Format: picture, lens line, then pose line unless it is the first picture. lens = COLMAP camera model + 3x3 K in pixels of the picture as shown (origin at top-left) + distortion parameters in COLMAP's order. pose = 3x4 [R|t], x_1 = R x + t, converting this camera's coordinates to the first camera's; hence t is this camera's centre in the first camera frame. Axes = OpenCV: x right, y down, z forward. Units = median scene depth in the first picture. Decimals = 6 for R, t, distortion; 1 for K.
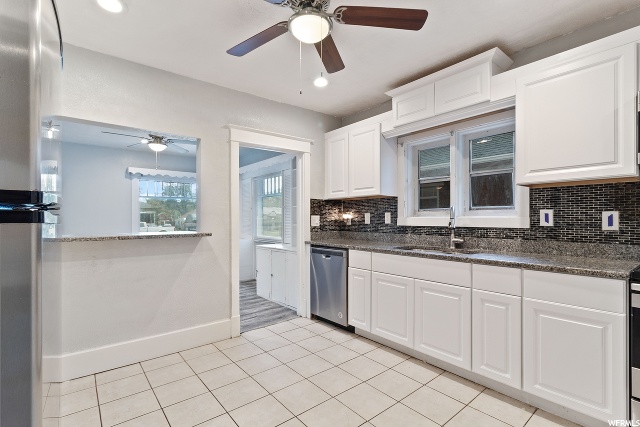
lens RADIAL K [[303.2, 0, 323.4], [0, 303.2, 218.7], [0, 0, 1]] dist [0.000911, 0.000145]
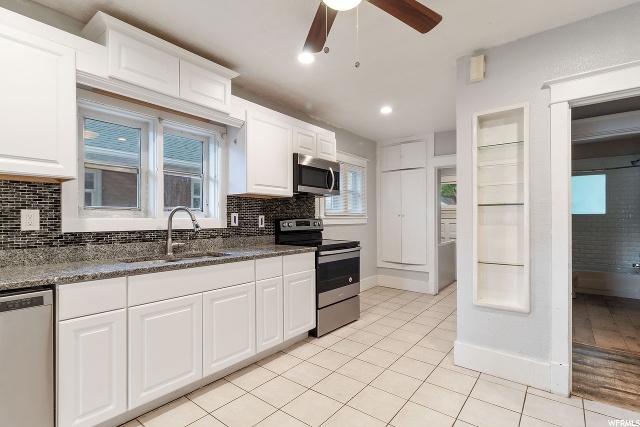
lens RADIAL K [[303.2, 0, 323.4], [0, 303.2, 218.7], [0, 0, 1]] dist [0.000911, 0.000145]
pose [[-0.212609, 0.003267, 0.977132, -0.502483], [0.002272, 0.999993, -0.002849, -0.001677], [-0.977135, 0.001614, -0.212615, 0.733915]]
